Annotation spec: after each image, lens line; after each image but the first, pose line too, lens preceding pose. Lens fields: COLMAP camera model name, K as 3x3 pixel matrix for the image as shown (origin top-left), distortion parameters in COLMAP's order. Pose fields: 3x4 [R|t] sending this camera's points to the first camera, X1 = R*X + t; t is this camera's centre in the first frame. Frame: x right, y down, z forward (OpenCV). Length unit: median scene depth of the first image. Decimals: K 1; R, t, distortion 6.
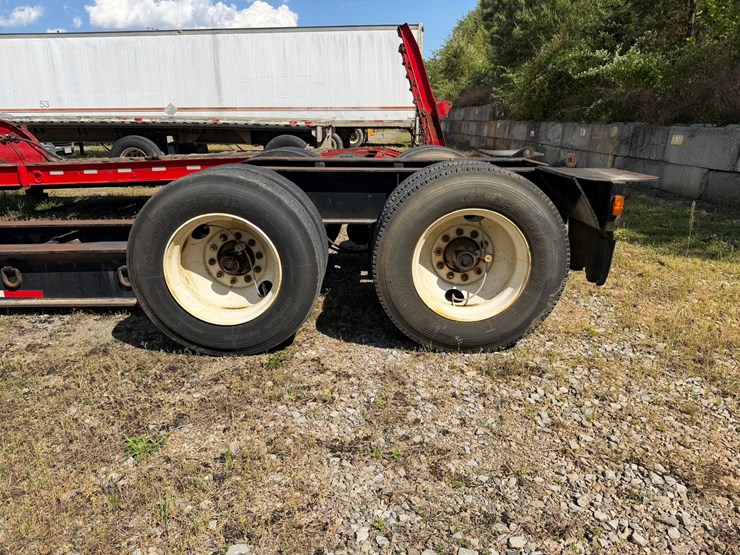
lens RADIAL K [[526.0, 0, 368.5], [0, 526.0, 280.8], [0, 0, 1]] dist [0.040312, -0.055247]
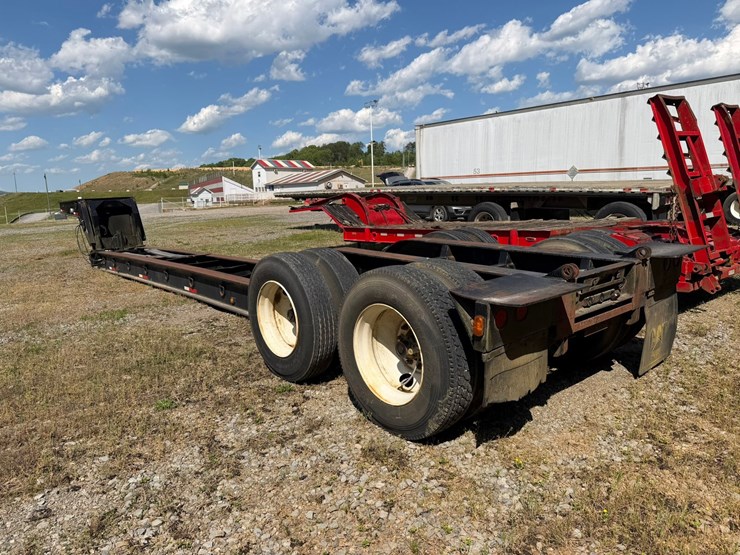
lens RADIAL K [[526.0, 0, 369.4], [0, 526.0, 274.4], [0, 0, 1]] dist [0.040312, -0.055247]
pose [[0.655851, 0.113547, -0.746302, 0.278438], [-0.188667, 0.981904, -0.016407, -0.047415], [0.730934, 0.151563, 0.665406, 0.054189]]
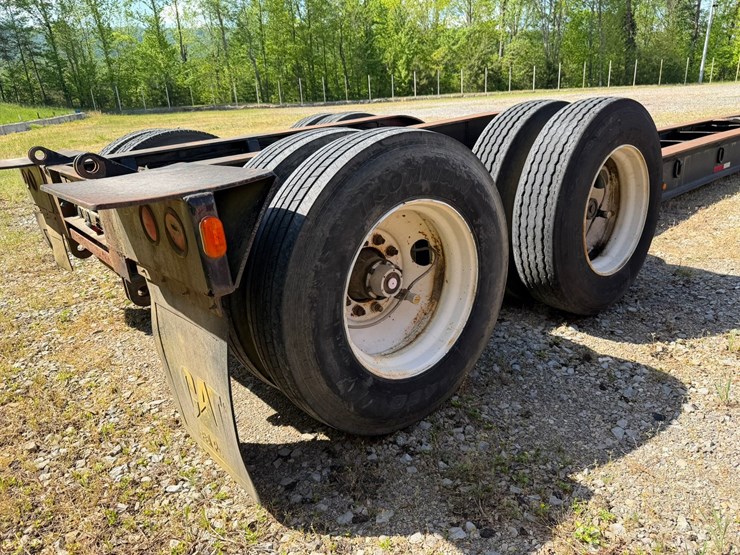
lens RADIAL K [[526.0, 0, 365.4], [0, 526.0, 281.9], [0, 0, 1]] dist [0.040312, -0.055247]
pose [[-0.762876, 0.287405, -0.579153, 0.172007], [-0.097796, 0.834165, 0.542775, -0.175075], [0.639105, 0.470709, -0.608257, 0.610859]]
